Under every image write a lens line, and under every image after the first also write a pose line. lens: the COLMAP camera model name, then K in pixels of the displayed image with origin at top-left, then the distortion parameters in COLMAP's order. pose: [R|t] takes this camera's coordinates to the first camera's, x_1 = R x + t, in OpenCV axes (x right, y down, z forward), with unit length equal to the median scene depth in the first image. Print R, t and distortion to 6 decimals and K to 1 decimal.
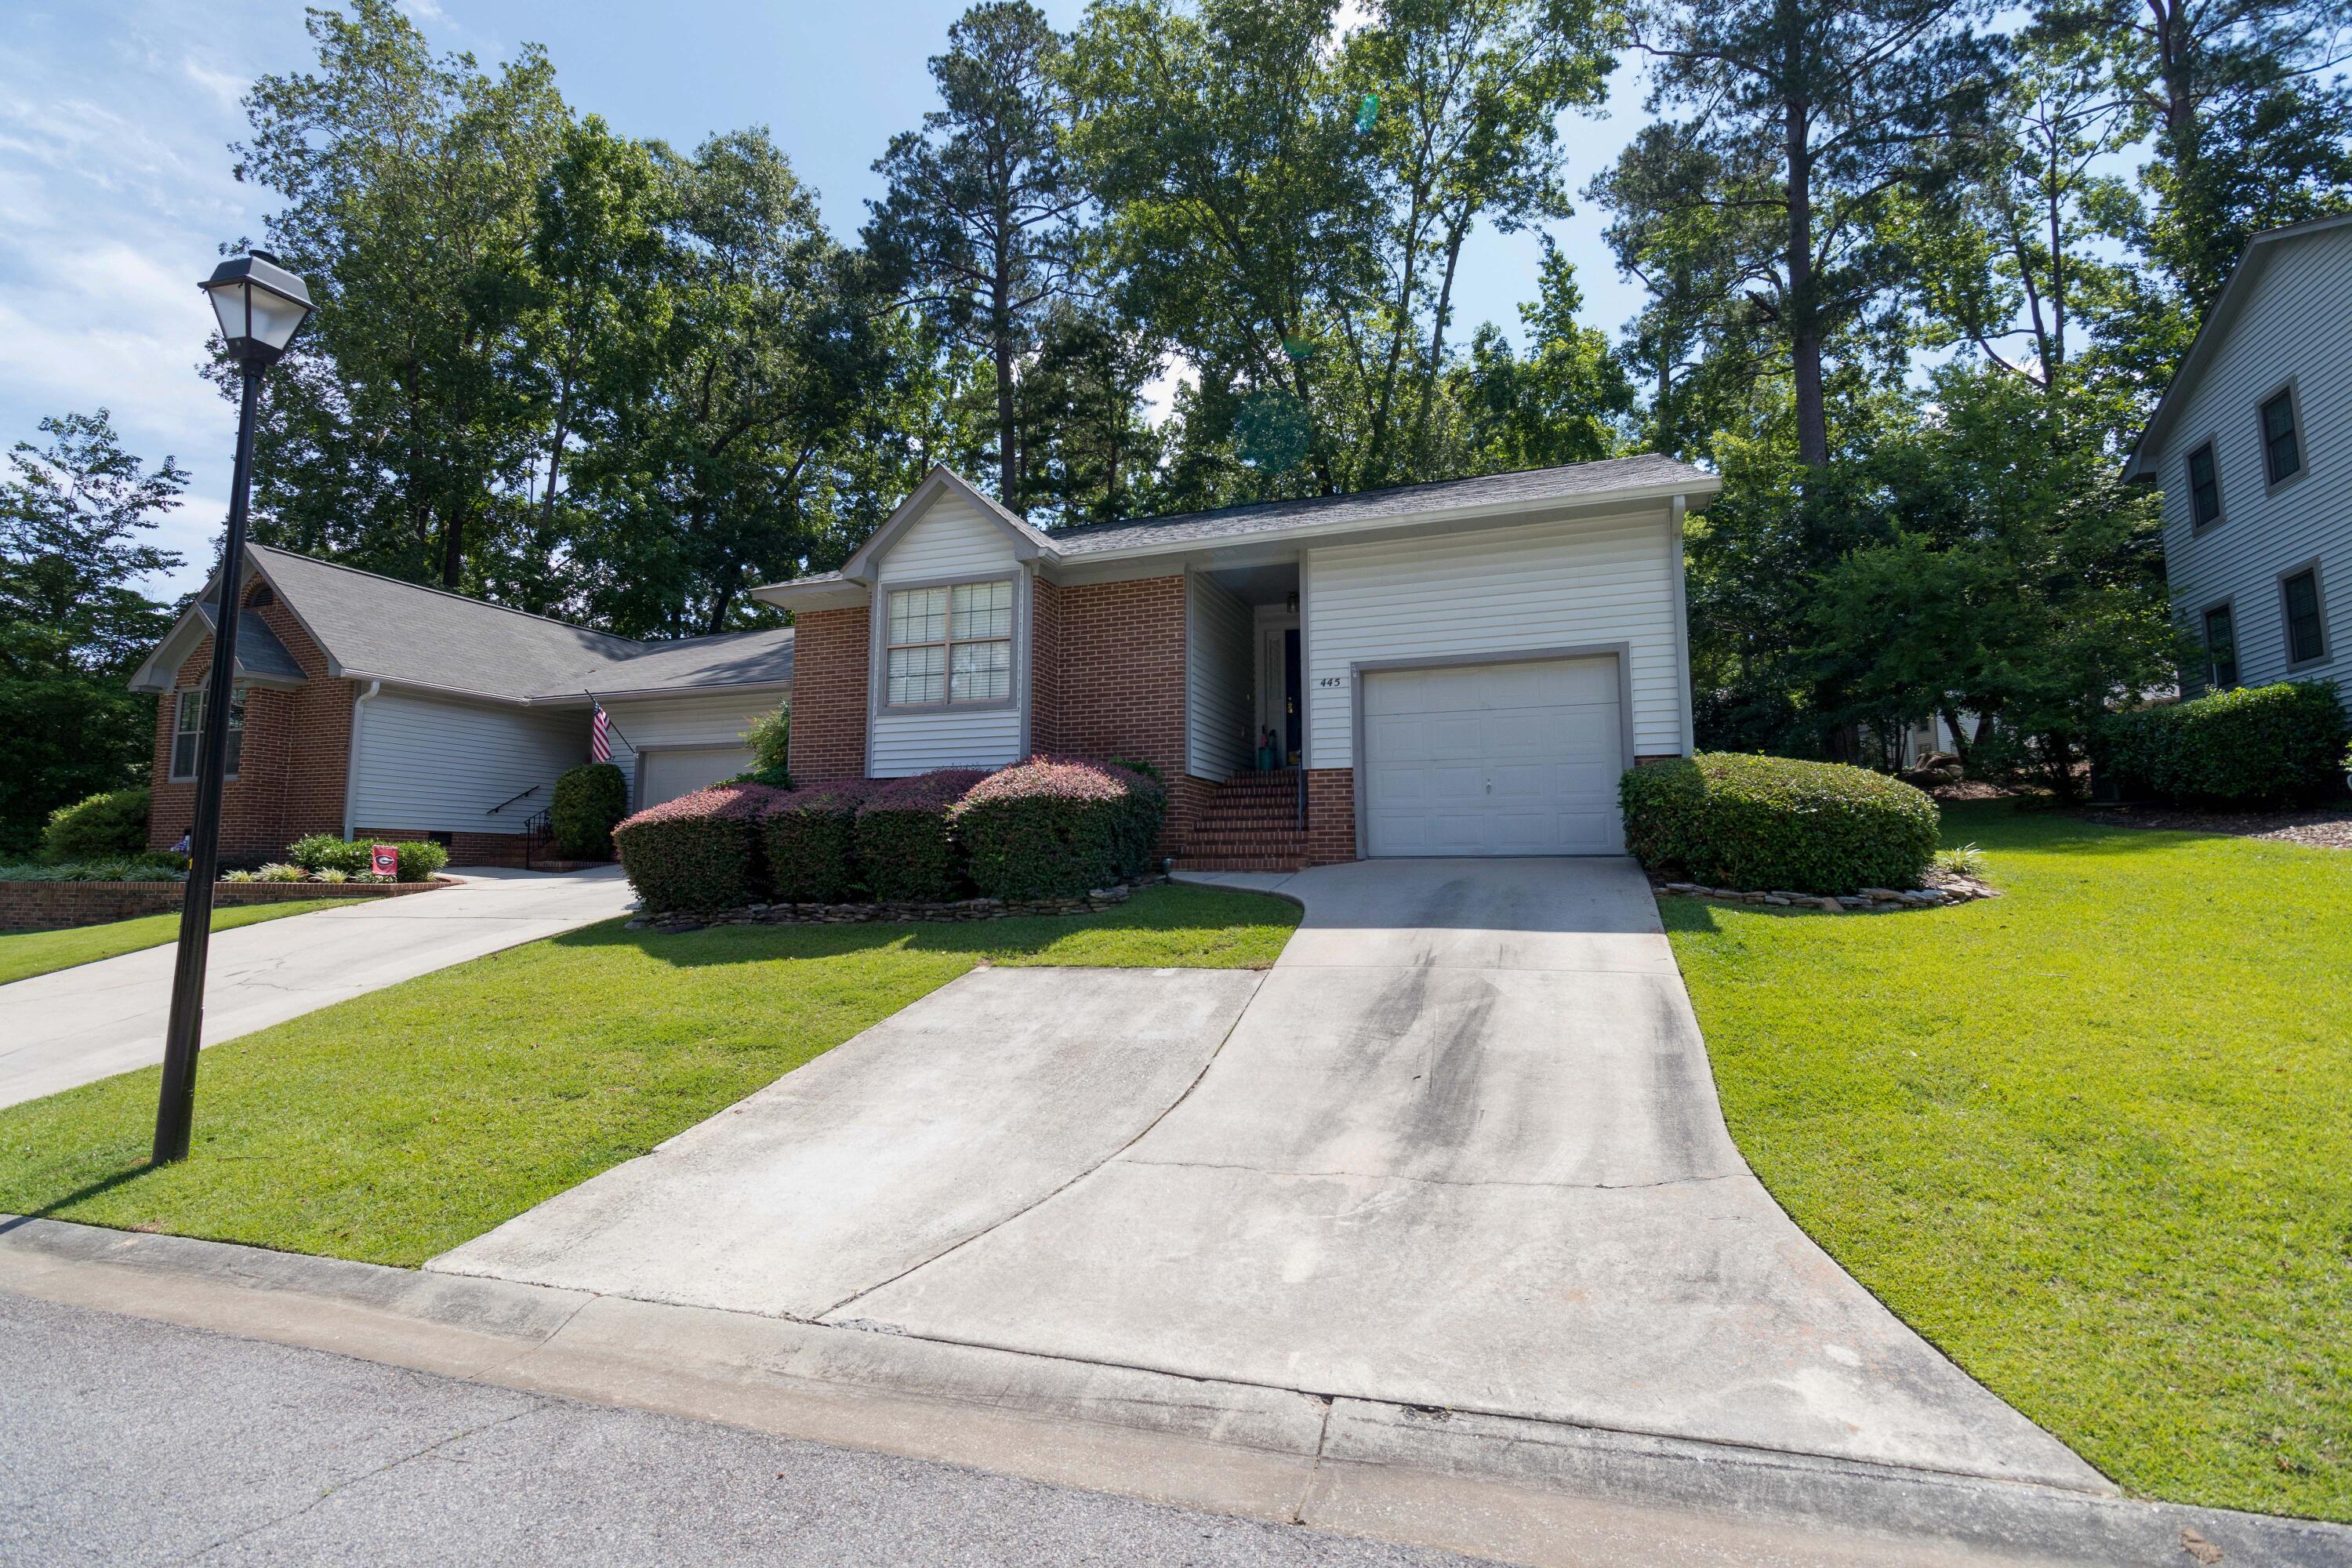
lens RADIAL K [[1139.3, 0, 1176.0], [0, 1139.3, 784.0], [0, 0, 1]] dist [0.023661, -0.000696]
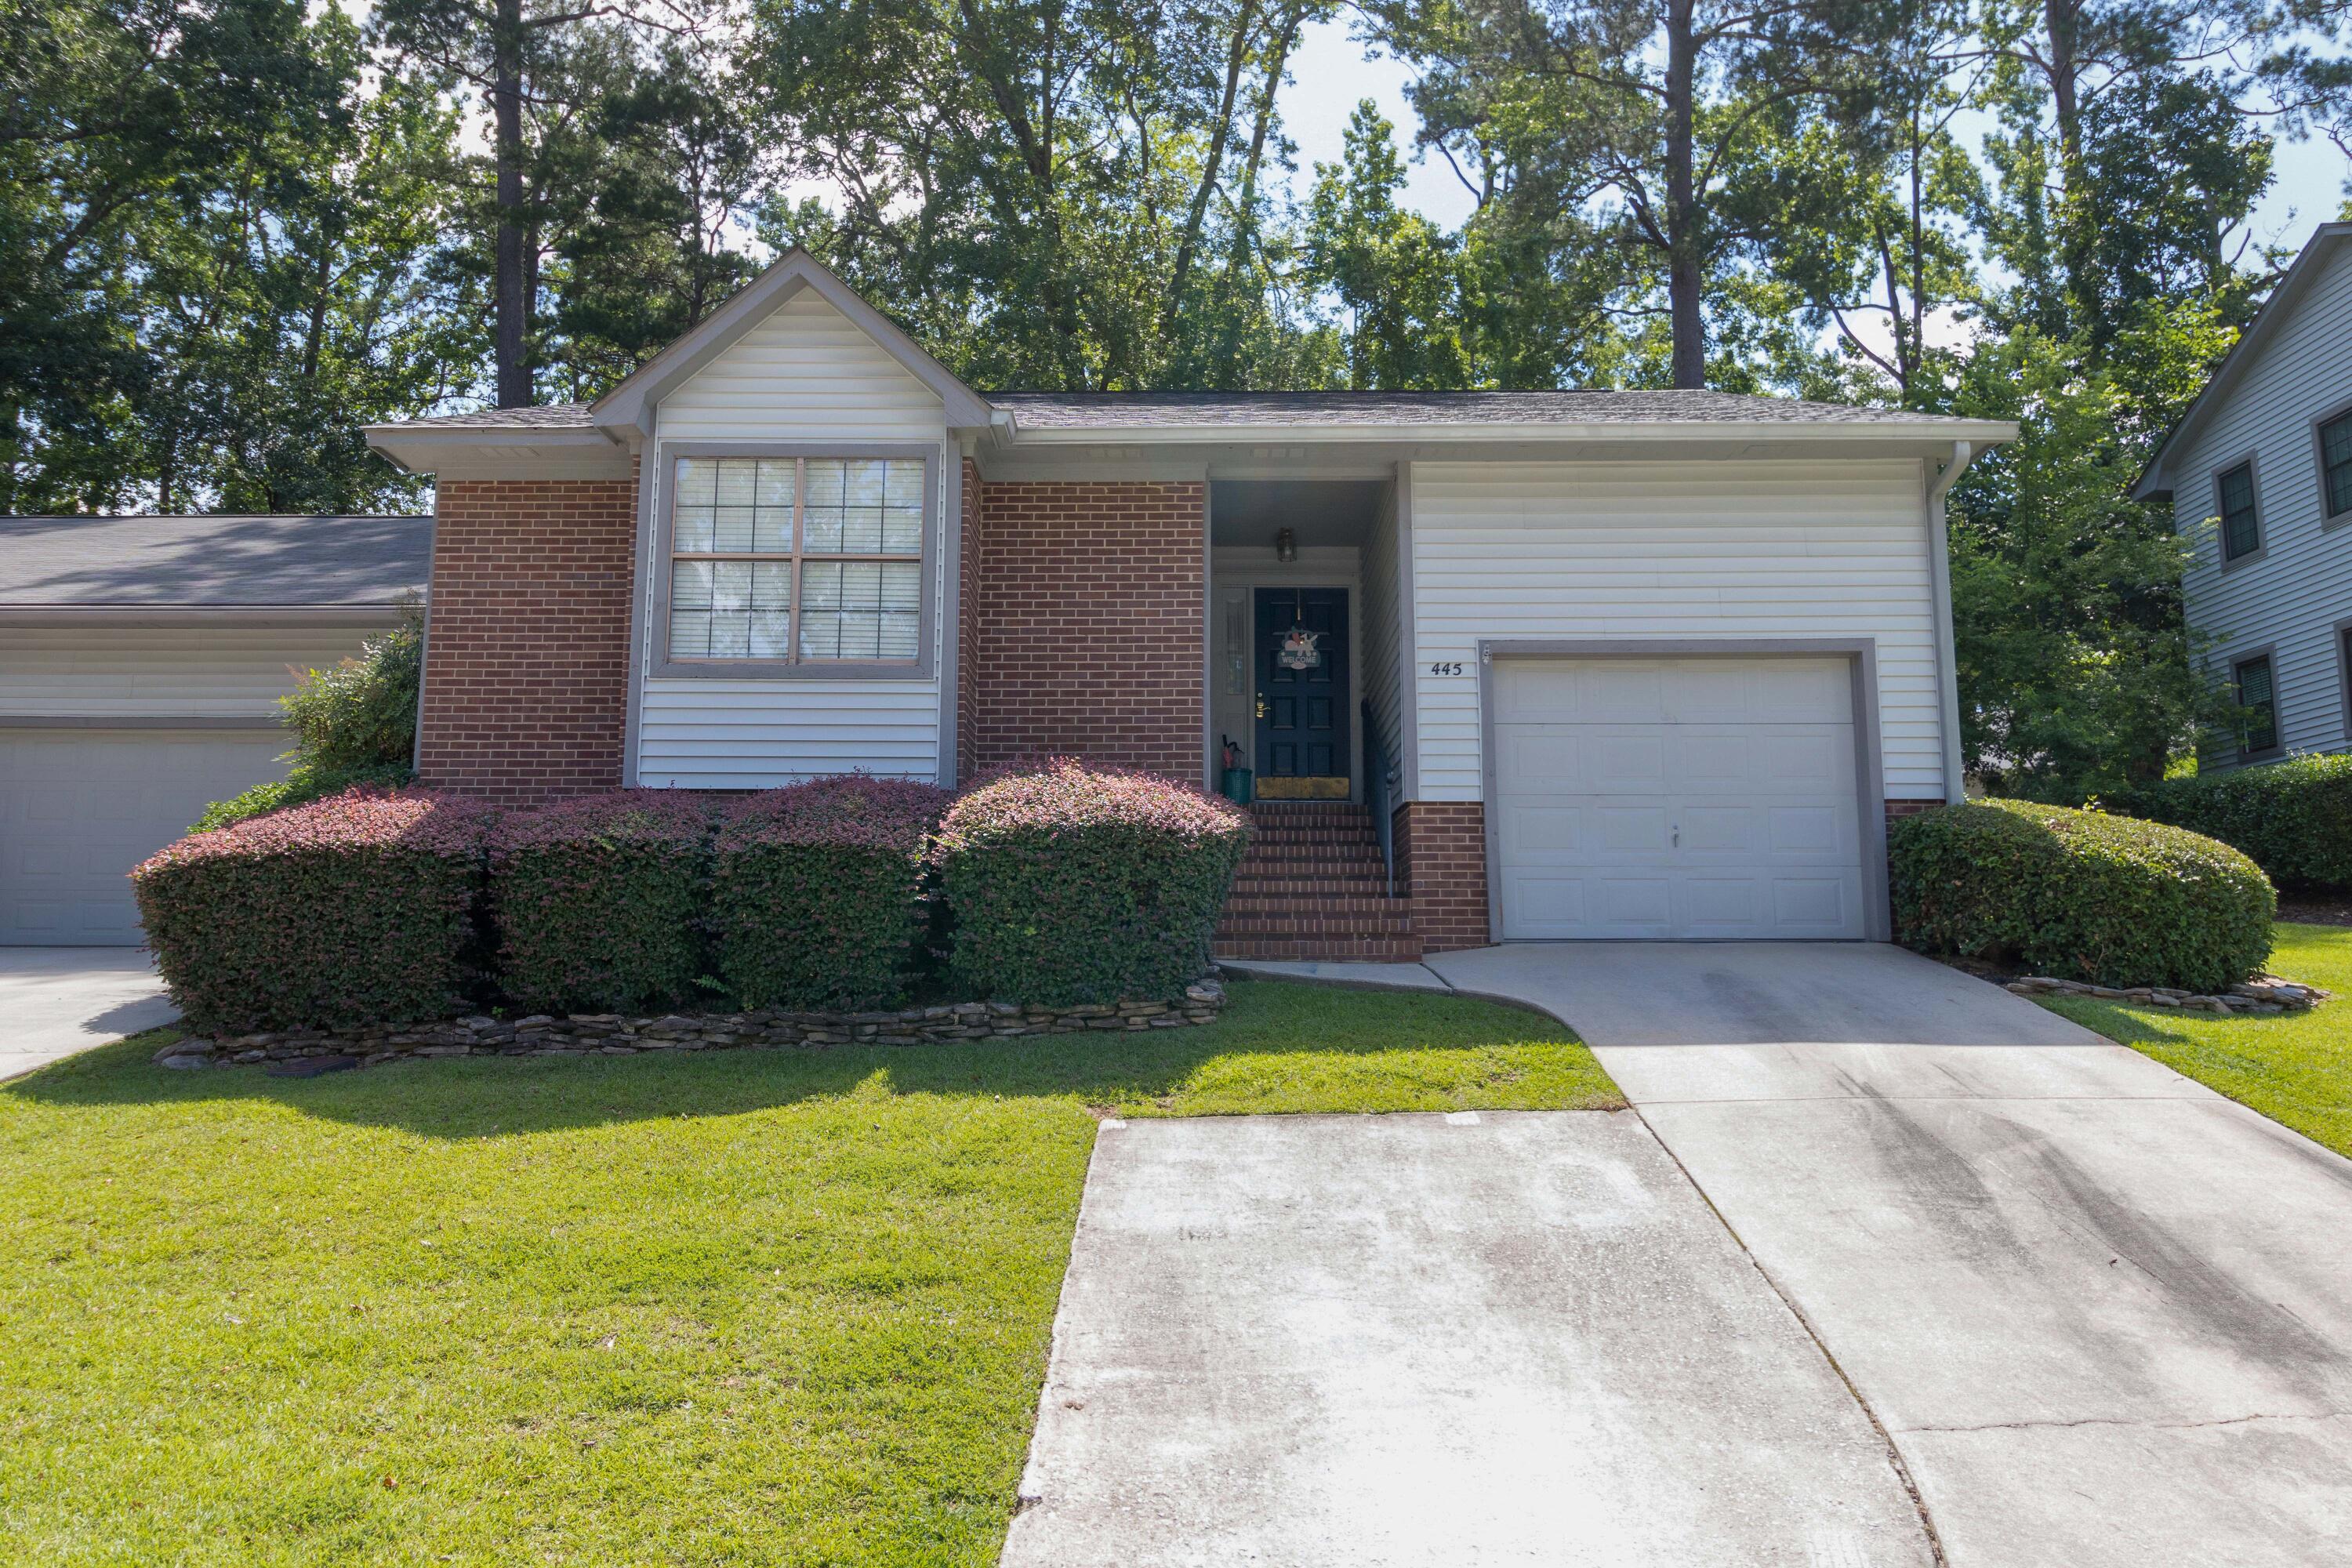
lens RADIAL K [[1729.2, 0, 1176.0], [0, 1729.2, 784.0], [0, 0, 1]] dist [0.024541, 0.005236]
pose [[0.932998, 0.043932, 0.357191, -0.336131], [-0.029401, 0.998508, -0.046015, 0.024314], [-0.358680, 0.032430, 0.932897, 0.133345]]
